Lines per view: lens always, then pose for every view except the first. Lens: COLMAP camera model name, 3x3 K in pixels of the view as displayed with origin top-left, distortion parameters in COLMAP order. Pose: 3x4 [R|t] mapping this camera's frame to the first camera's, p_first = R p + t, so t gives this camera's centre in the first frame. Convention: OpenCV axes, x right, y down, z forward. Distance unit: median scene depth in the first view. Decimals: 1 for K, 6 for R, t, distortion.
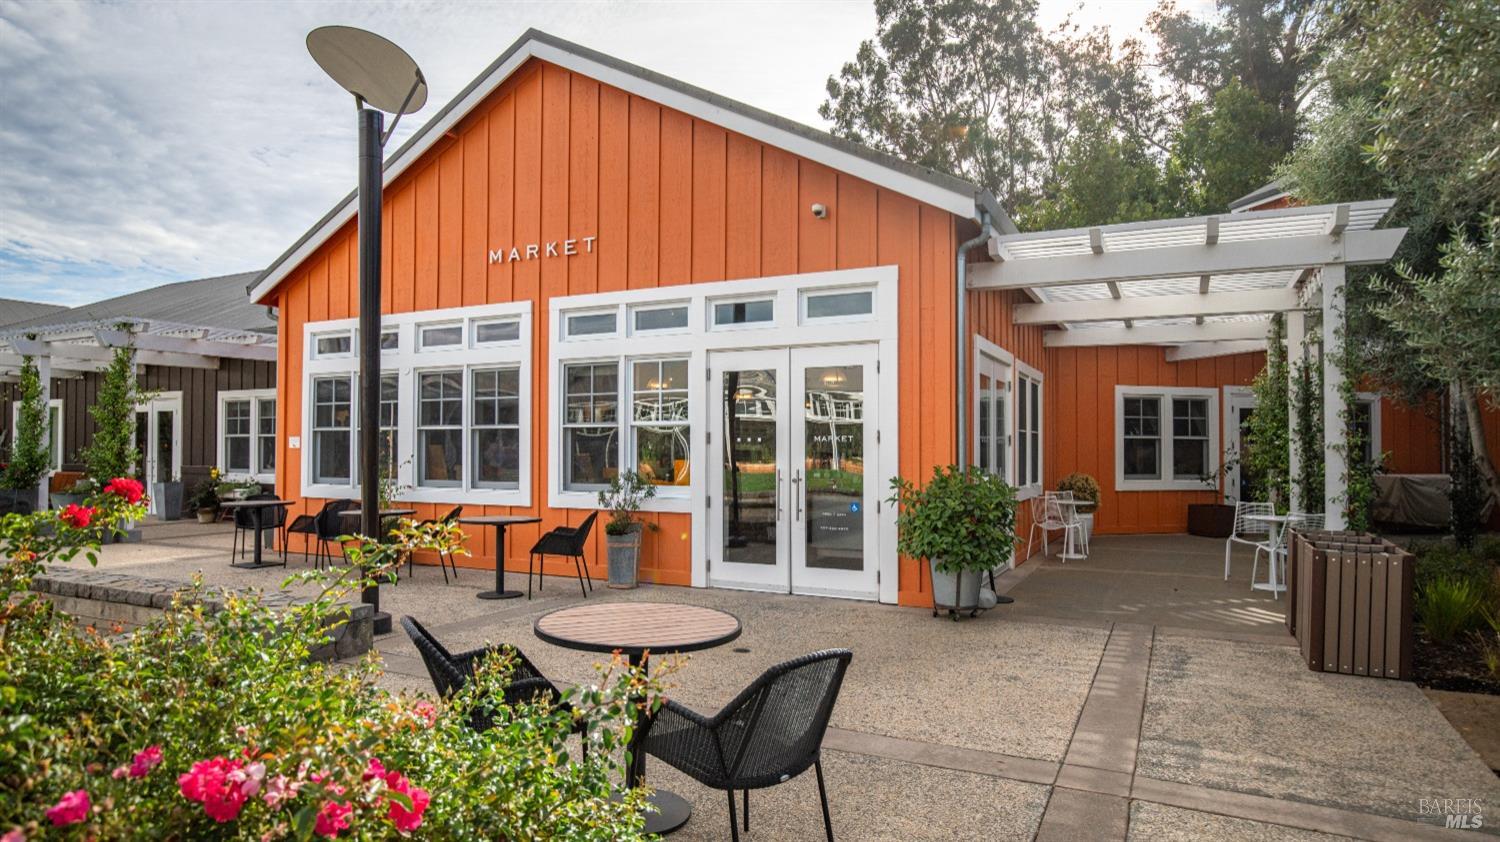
lens RADIAL K [[865.0, 0, 750.0], [0, 865.0, 421.0], [0, 0, 1]] dist [-0.000035, -0.000017]
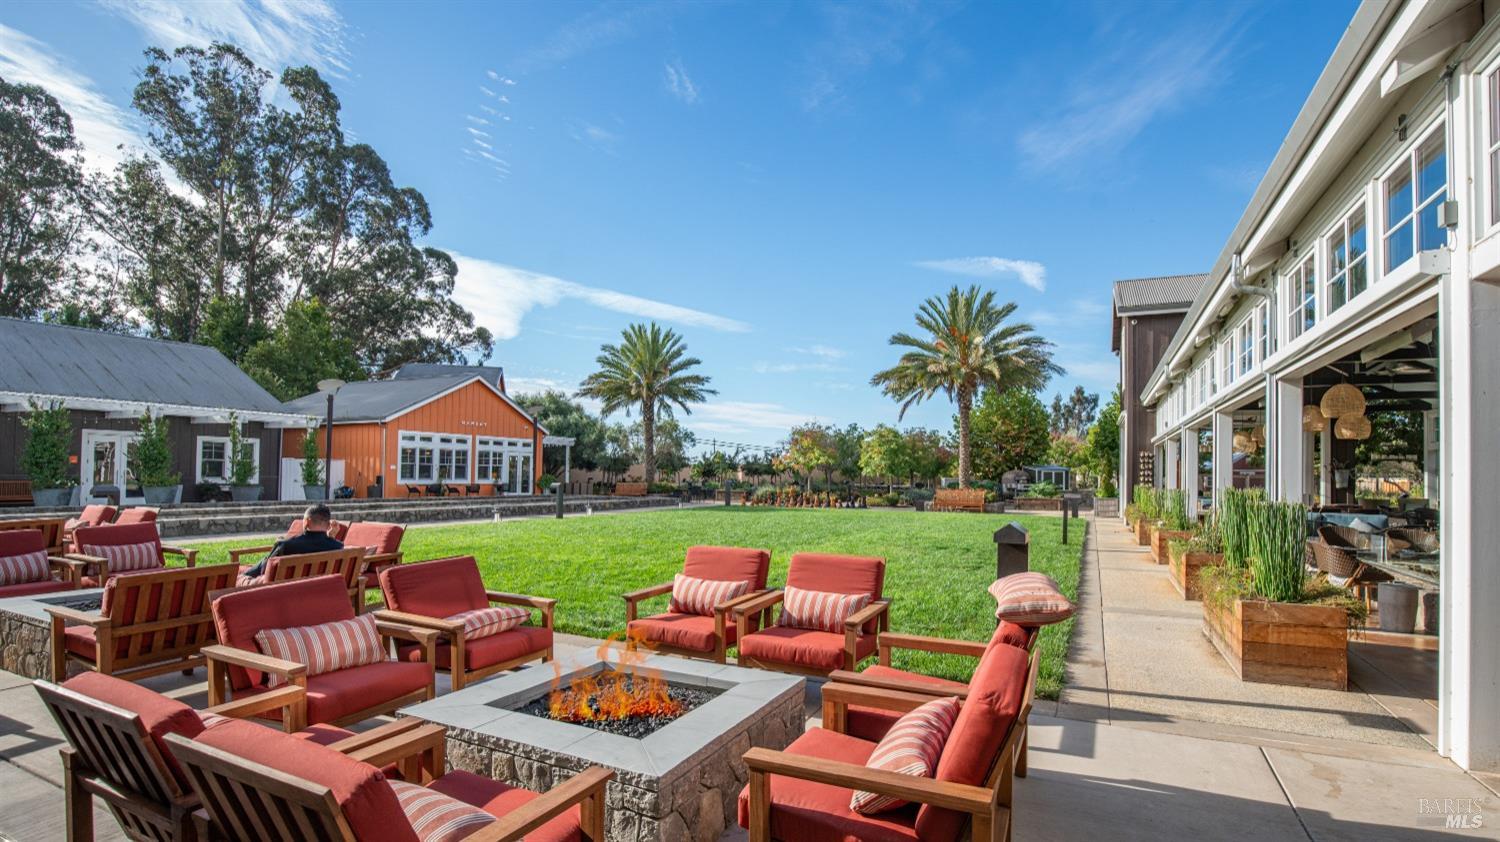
lens RADIAL K [[679.8, 0, 749.5], [0, 679.8, 476.2], [0, 0, 1]] dist [0.000028, -0.000001]
pose [[0.005836, 0.007868, 0.999952, -3.571819], [-0.026246, 0.999626, -0.007712, 0.051262], [-0.999638, -0.026200, 0.006040, -0.393650]]
